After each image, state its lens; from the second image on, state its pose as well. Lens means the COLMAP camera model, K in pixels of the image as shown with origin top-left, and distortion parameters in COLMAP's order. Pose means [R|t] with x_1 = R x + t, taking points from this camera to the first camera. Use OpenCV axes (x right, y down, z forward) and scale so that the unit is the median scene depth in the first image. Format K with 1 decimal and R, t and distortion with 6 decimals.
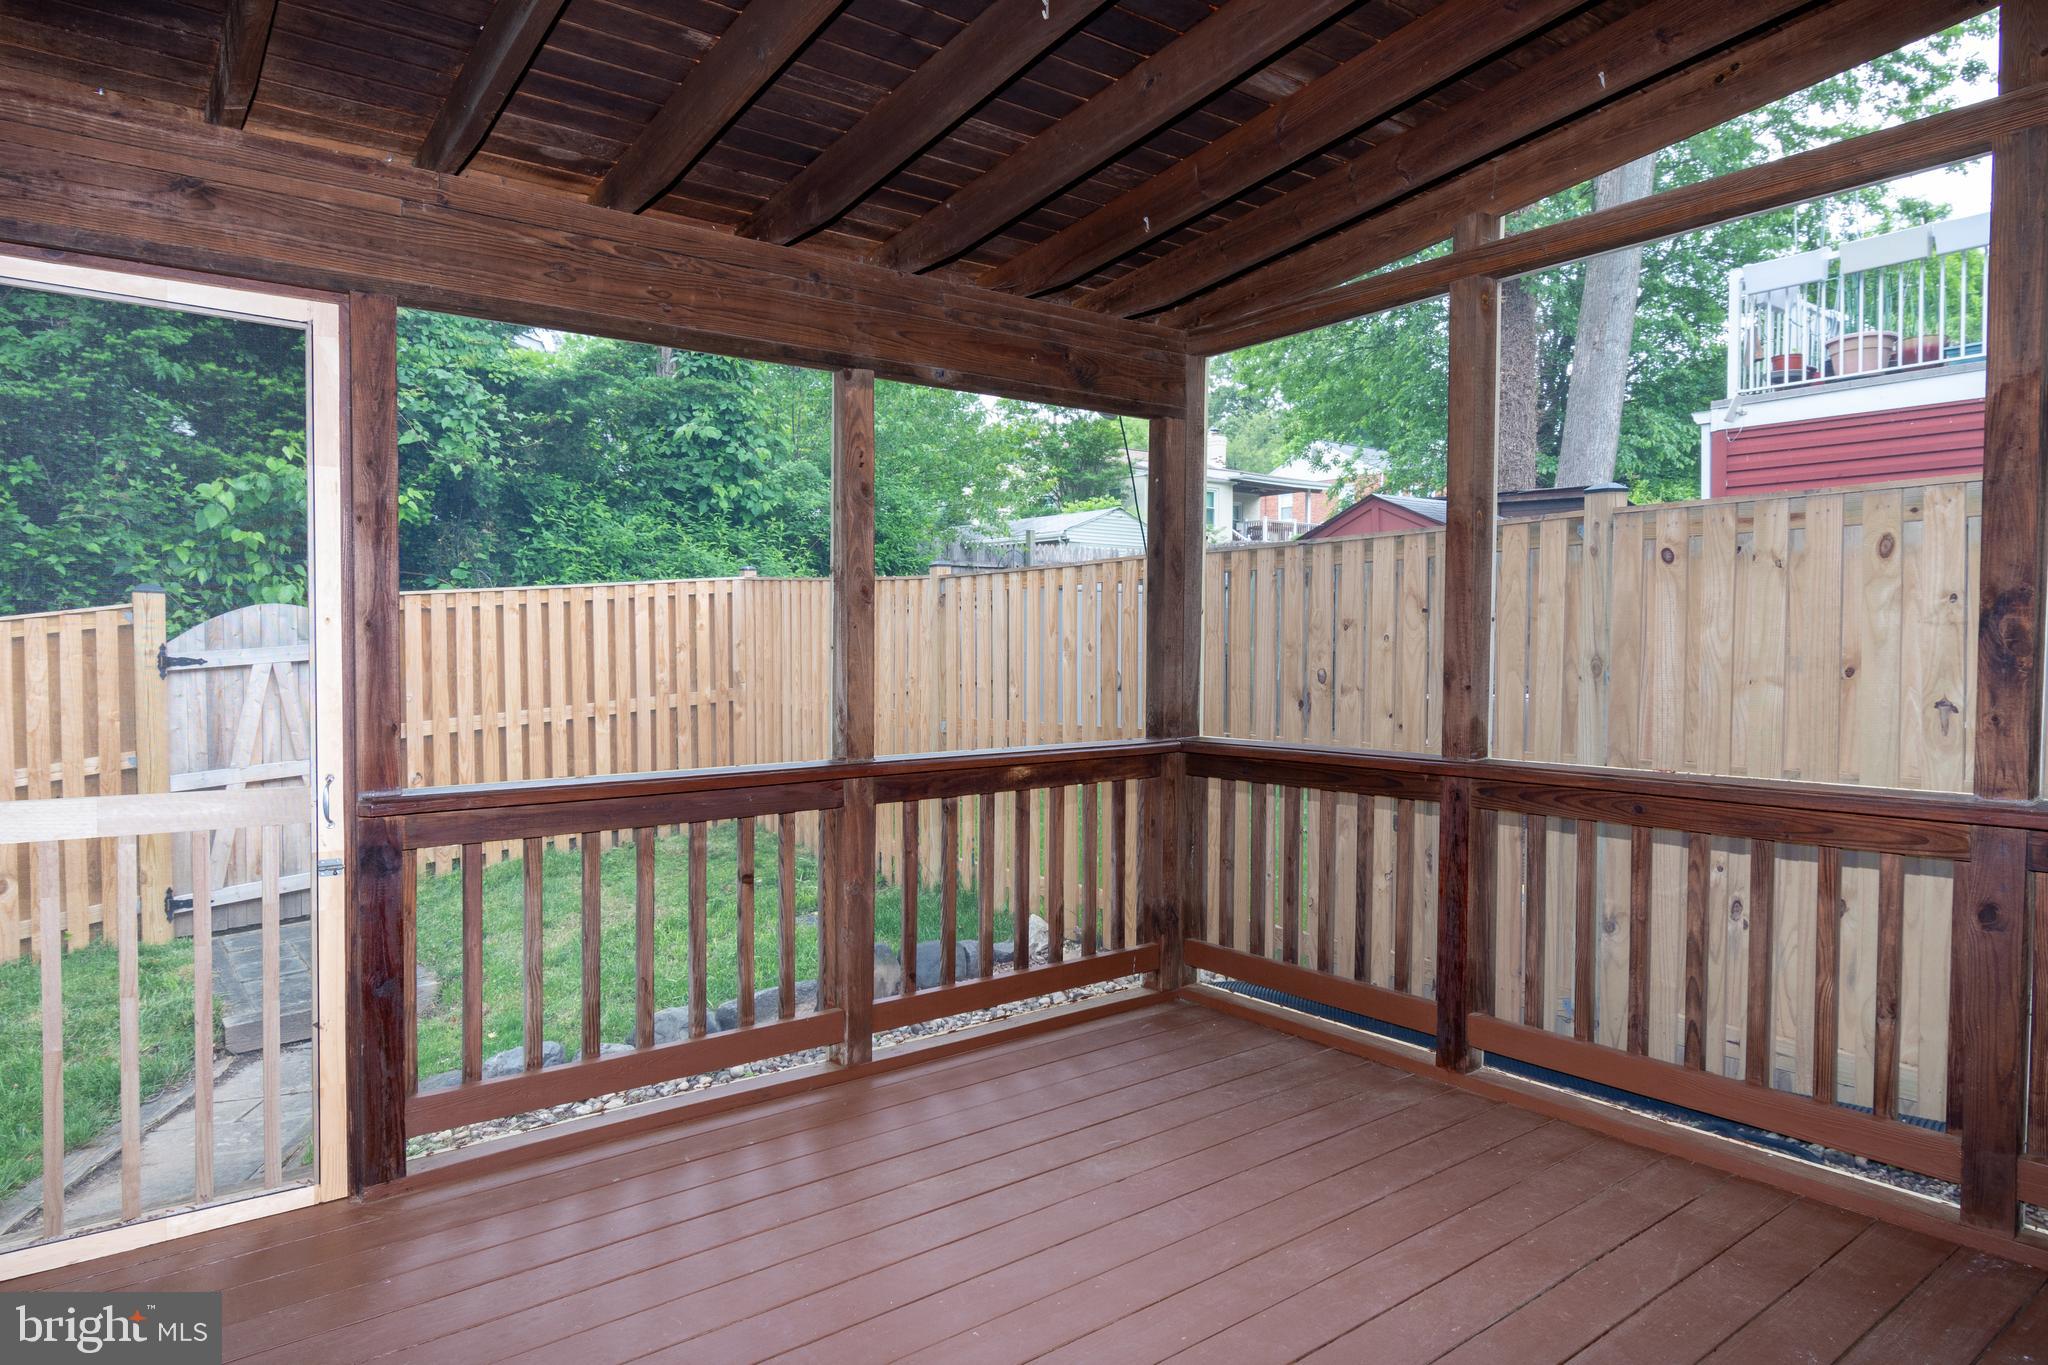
lens RADIAL K [[1222.4, 0, 1024.0], [0, 1222.4, 682.5], [0, 0, 1]] dist [-0.002044, 0.000712]
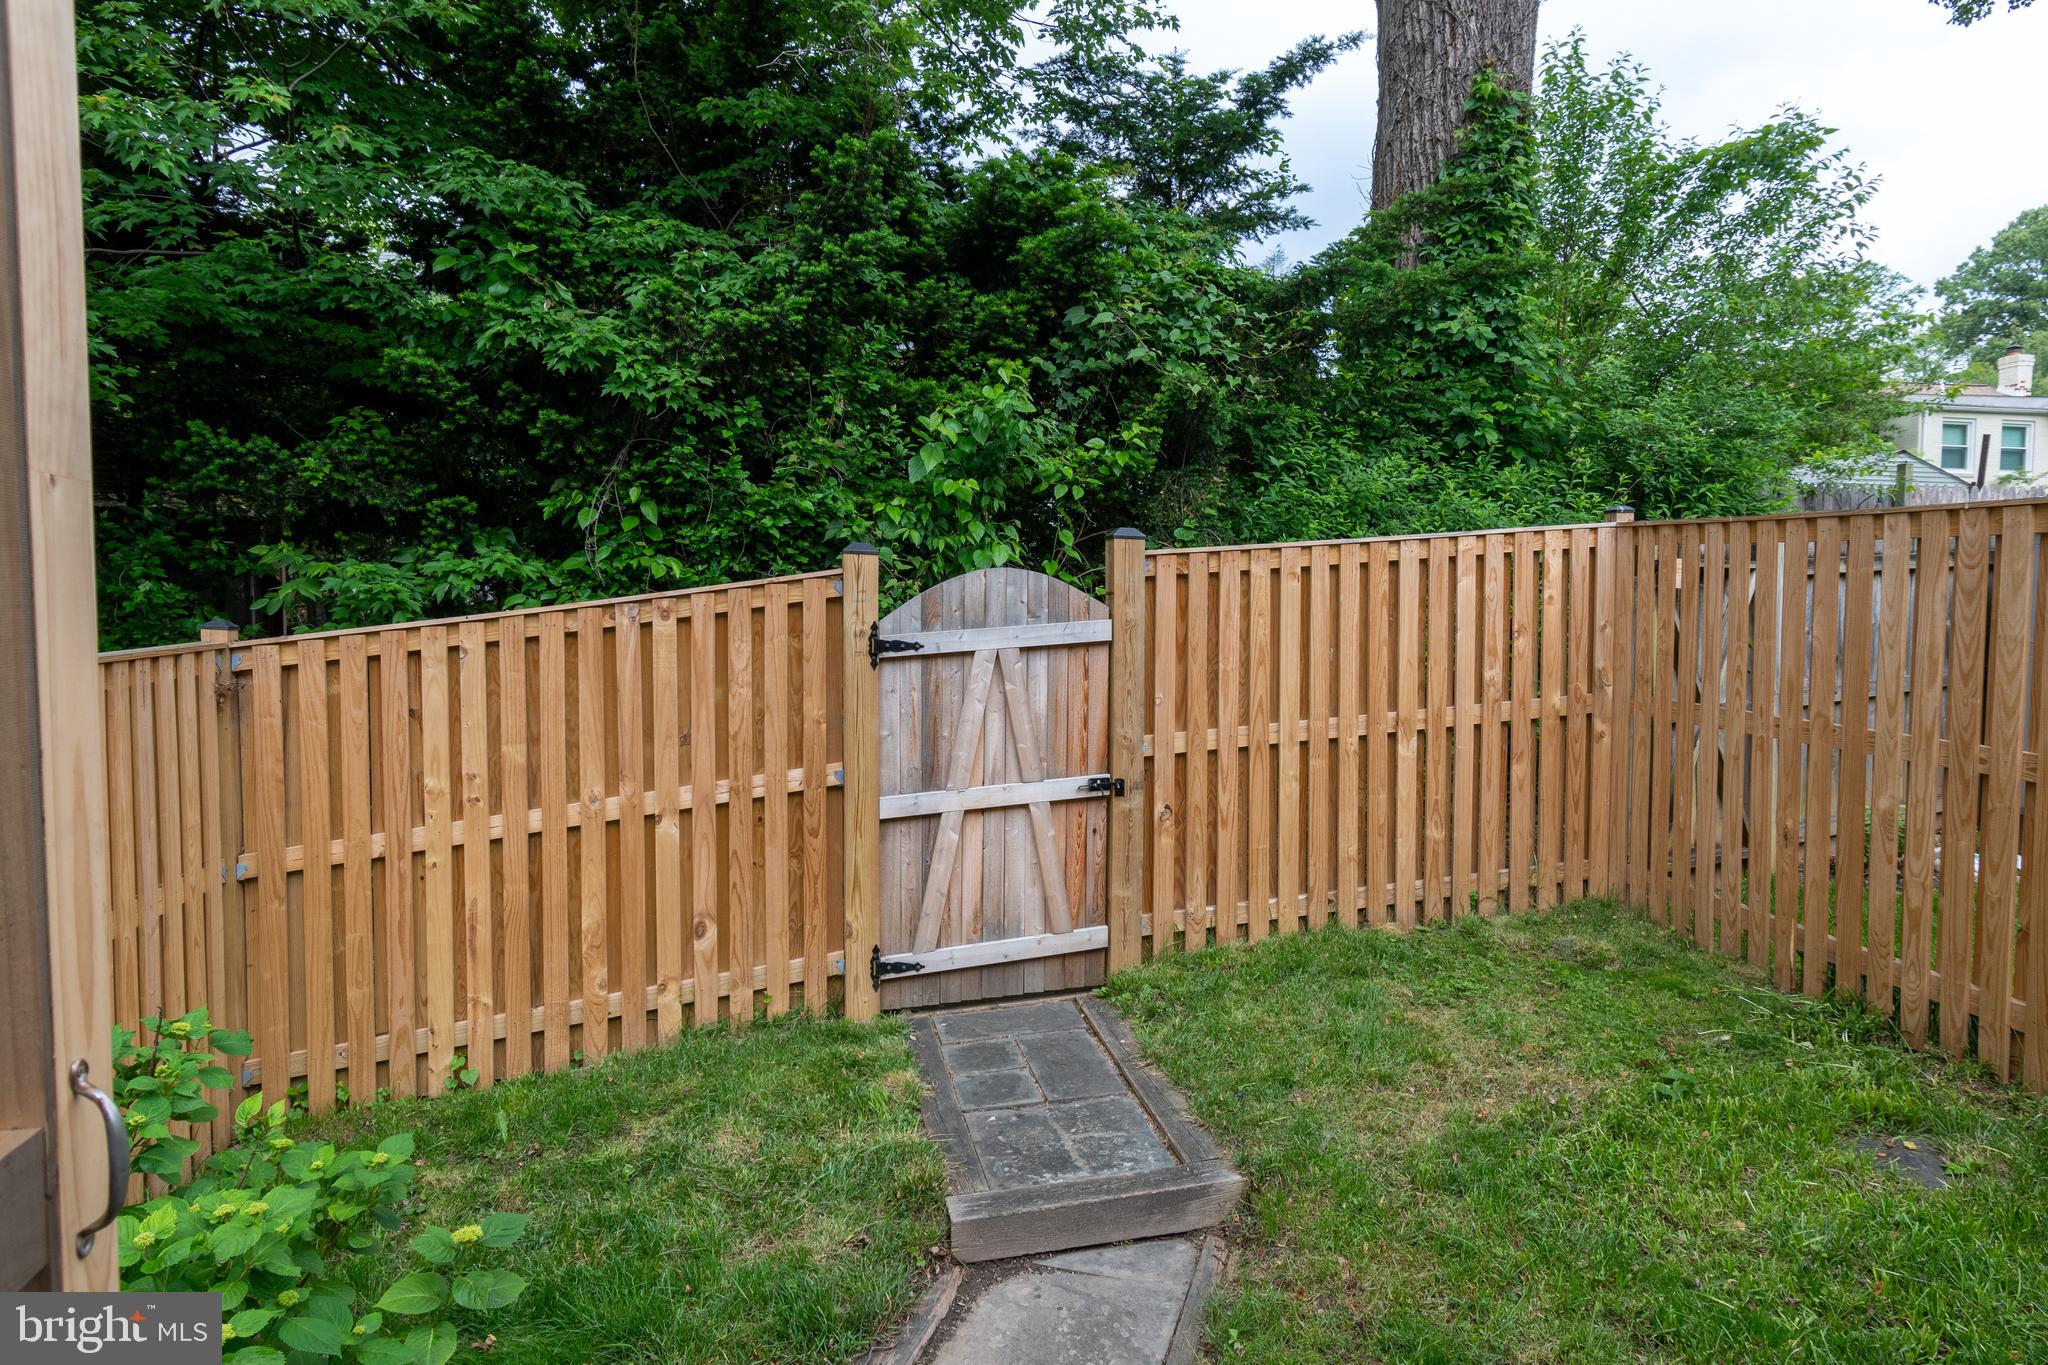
lens RADIAL K [[1224.6, 0, 1027.1], [0, 1224.6, 661.1], [0, 0, 1]] dist [-0.035120, 0.000596]
pose [[0.887004, 0.019229, -0.461361, -0.235786], [-0.019786, 0.999798, 0.003629, -0.010465], [0.461338, 0.005909, 0.887205, 0.322783]]
